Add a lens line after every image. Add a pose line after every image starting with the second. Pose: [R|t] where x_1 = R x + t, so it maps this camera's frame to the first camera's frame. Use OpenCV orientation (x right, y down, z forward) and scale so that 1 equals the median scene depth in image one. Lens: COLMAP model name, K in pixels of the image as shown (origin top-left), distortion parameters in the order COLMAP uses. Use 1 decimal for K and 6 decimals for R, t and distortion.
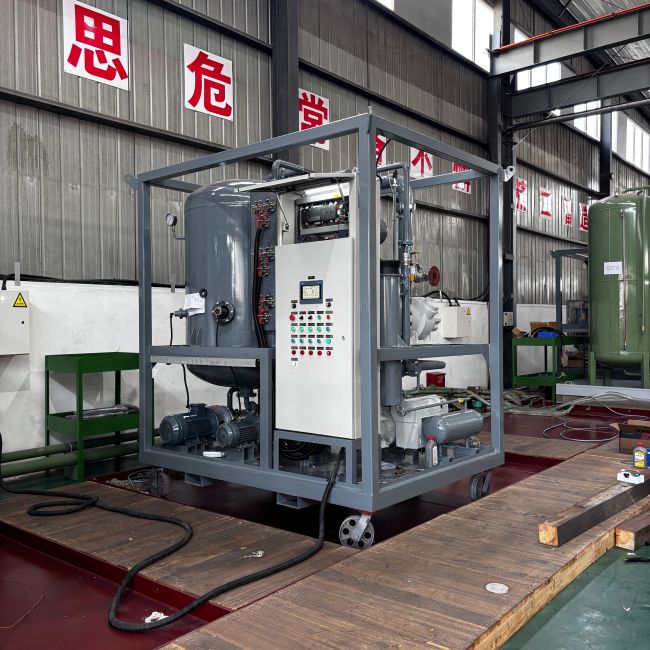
lens RADIAL K [[658.6, 0, 325.0], [0, 658.6, 325.0], [0, 0, 1]] dist [0.021019, 0.021469]
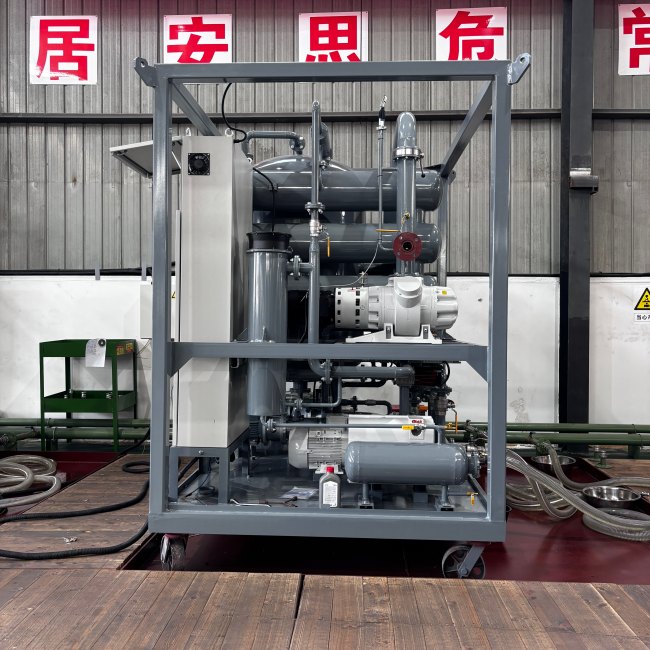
lens RADIAL K [[653.6, 0, 325.0], [0, 653.6, 325.0], [0, 0, 1]] dist [0.007920, 0.017119]
pose [[0.605777, 0.015857, -0.795477, 0.377674], [-0.012882, 0.999866, 0.010122, 0.003724], [0.795531, 0.004116, 0.605900, 0.292178]]
